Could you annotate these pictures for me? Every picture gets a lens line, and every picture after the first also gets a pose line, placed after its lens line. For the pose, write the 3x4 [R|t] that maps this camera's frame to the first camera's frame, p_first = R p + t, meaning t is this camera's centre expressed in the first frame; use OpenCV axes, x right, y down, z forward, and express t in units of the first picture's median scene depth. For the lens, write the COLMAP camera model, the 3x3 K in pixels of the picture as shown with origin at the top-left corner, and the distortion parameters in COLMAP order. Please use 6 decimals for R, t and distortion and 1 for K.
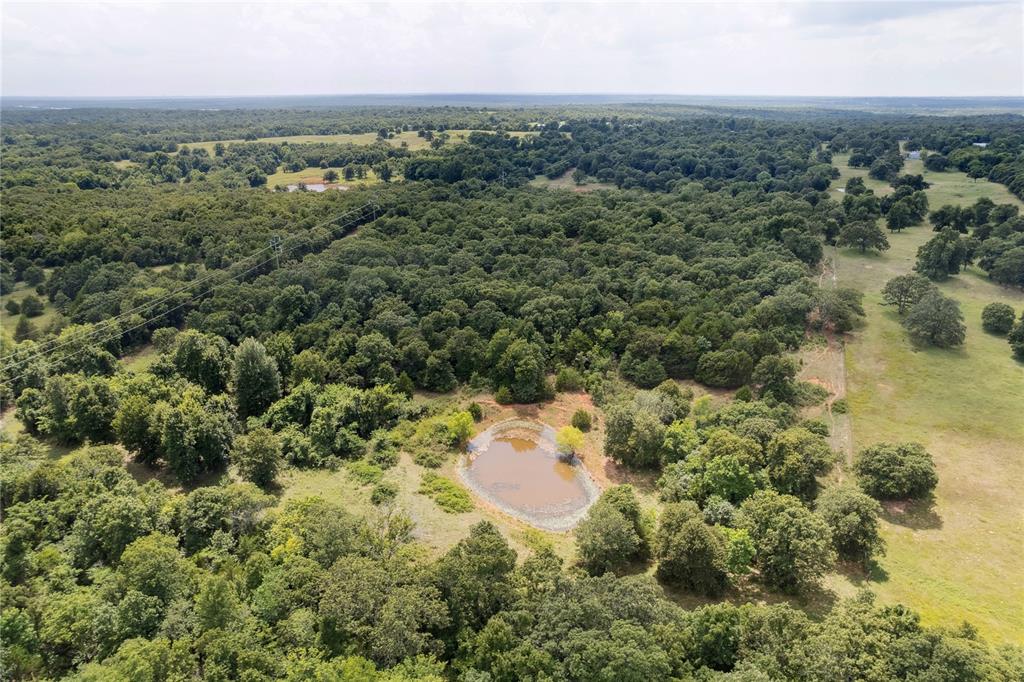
lens RADIAL K [[682.1, 0, 518.7], [0, 682.1, 341.2], [0, 0, 1]] dist [-0.090404, 0.088871]
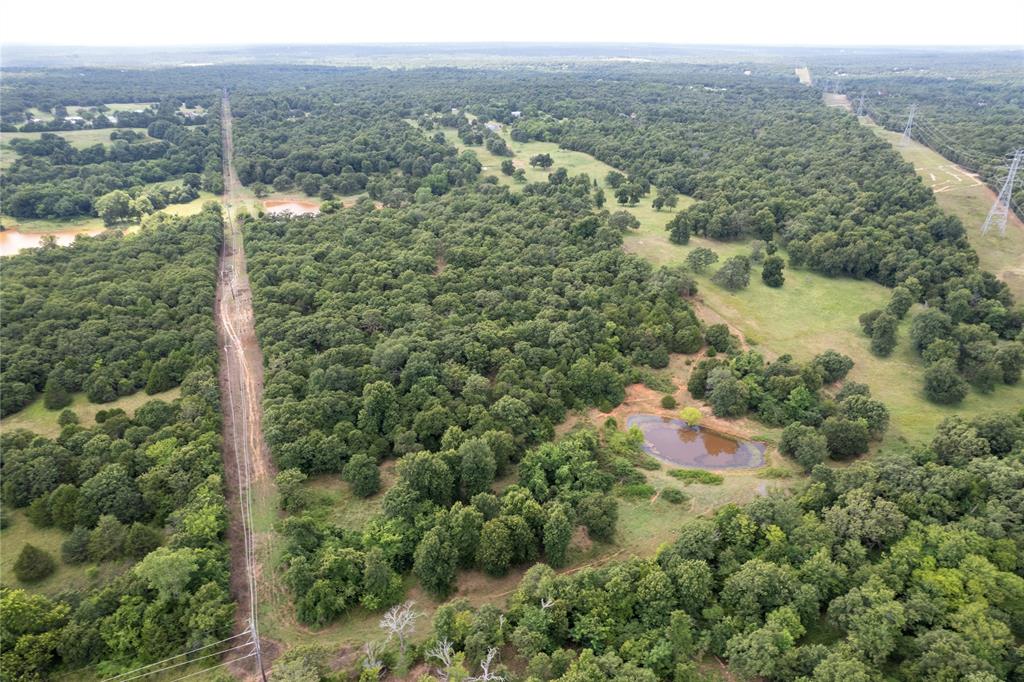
lens RADIAL K [[666.1, 0, 516.8], [0, 666.1, 343.4], [0, 0, 1]] dist [-0.083965, 0.078928]
pose [[0.713515, -0.295060, 0.635481, -0.818975], [0.240616, 0.955030, 0.173268, -0.268315], [-0.658027, 0.029277, 0.752425, 0.108968]]
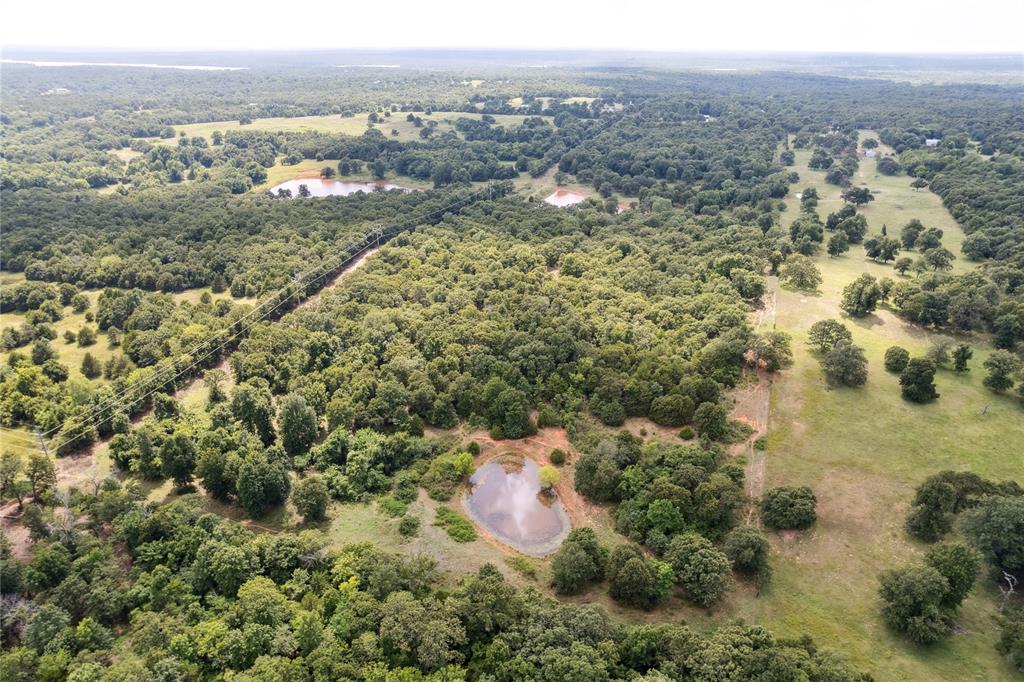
lens RADIAL K [[666.1, 0, 516.8], [0, 666.1, 343.4], [0, 0, 1]] dist [-0.083965, 0.078928]
pose [[0.999775, -0.004162, 0.020794, -0.007852], [0.002580, 0.997141, 0.075519, -0.153871], [-0.021049, -0.075448, 0.996928, -0.182999]]
